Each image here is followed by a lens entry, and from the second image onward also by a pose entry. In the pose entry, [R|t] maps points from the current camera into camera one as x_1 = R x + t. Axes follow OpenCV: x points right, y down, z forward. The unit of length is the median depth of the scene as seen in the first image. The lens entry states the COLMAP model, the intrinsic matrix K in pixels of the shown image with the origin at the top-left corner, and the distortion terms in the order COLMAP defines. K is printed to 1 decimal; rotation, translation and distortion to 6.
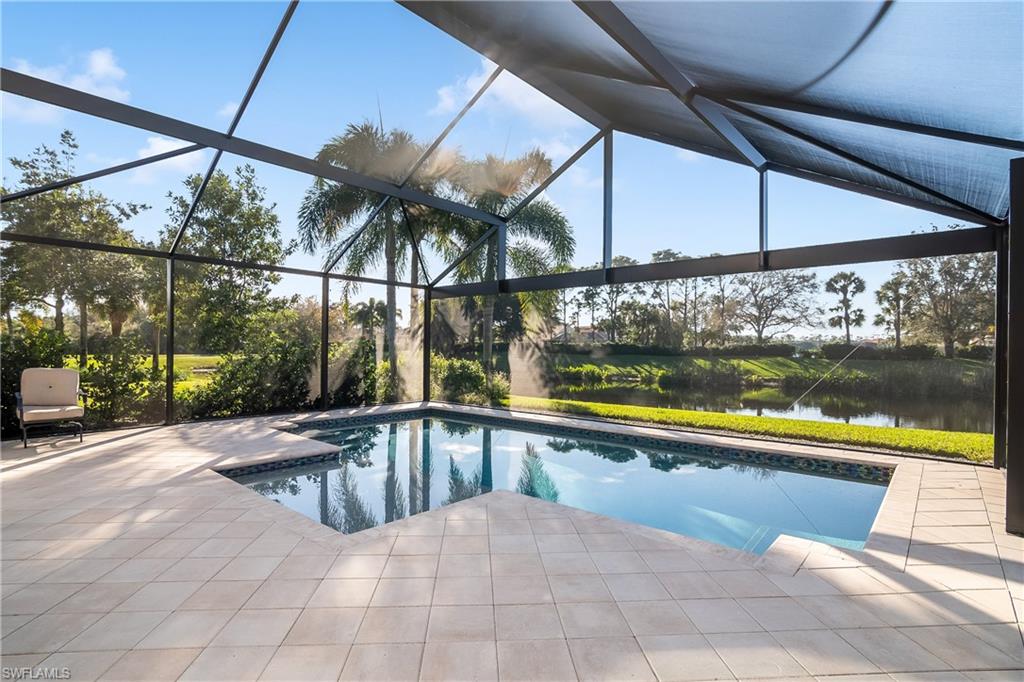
lens RADIAL K [[503.9, 0, 507.7], [0, 503.9, 348.5], [0, 0, 1]] dist [-0.026382, -0.000231]
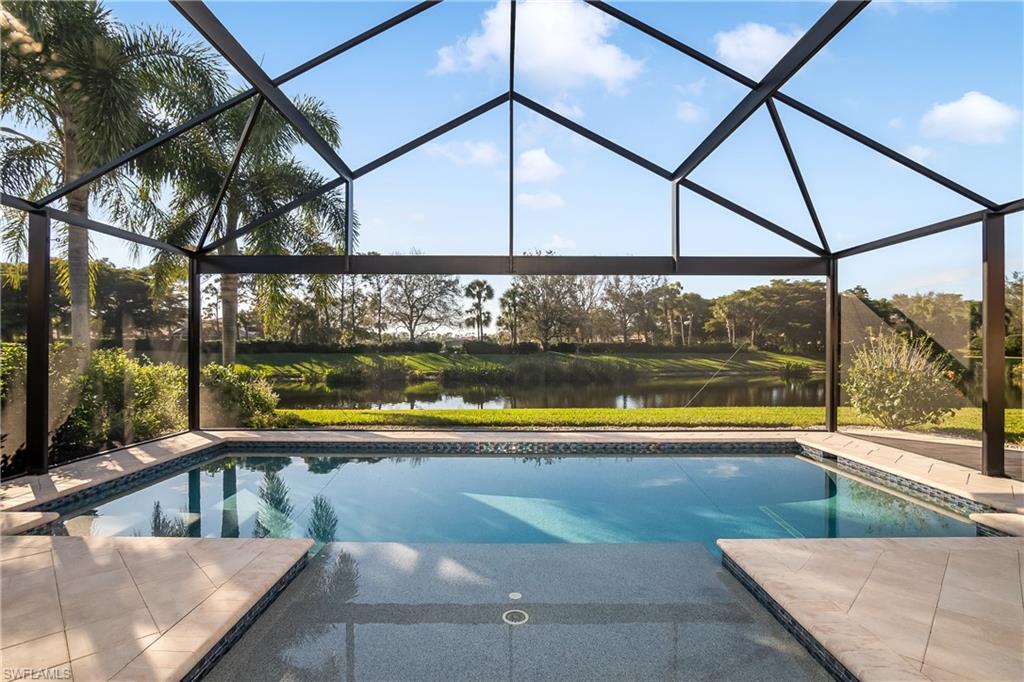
lens RADIAL K [[503.9, 0, 507.7], [0, 503.9, 348.5], [0, 0, 1]] dist [-0.026382, -0.000231]
pose [[0.752178, -0.008276, 0.658908, -0.061260], [0.004187, 0.999961, 0.007780, -0.000670], [-0.658947, -0.003093, 0.752183, 0.054597]]
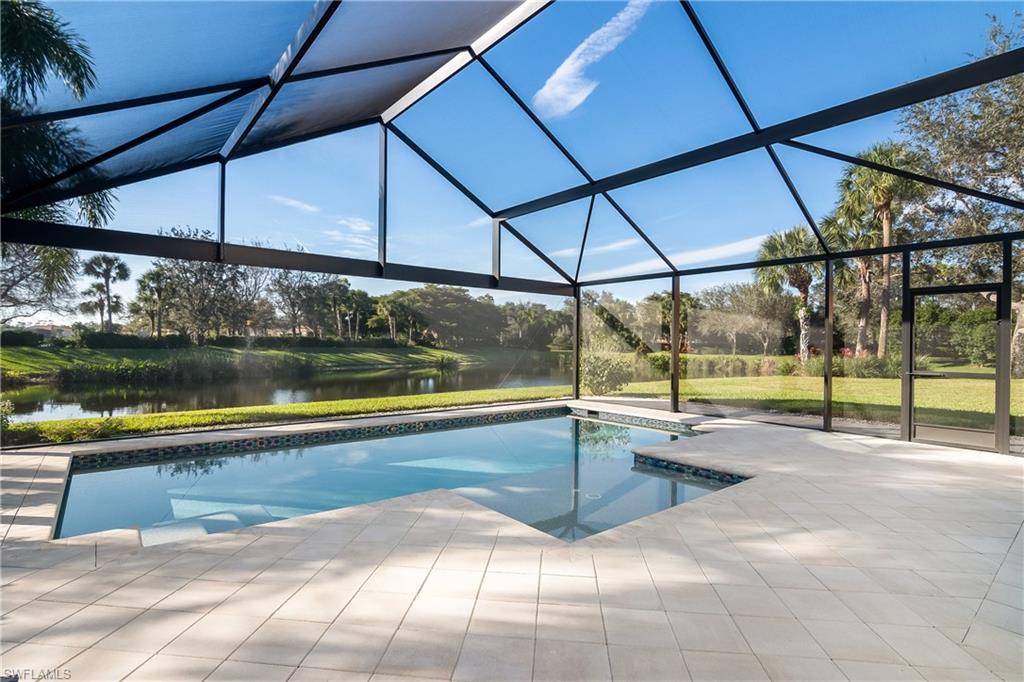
lens RADIAL K [[500.7, 0, 510.8], [0, 500.7, 346.4], [0, 0, 1]] dist [-0.015907, 0.001600]
pose [[0.163034, -0.010849, 0.986561, -0.121056], [-0.009393, 0.999877, 0.012548, -0.001111], [-0.986576, -0.011313, 0.162913, 0.094948]]
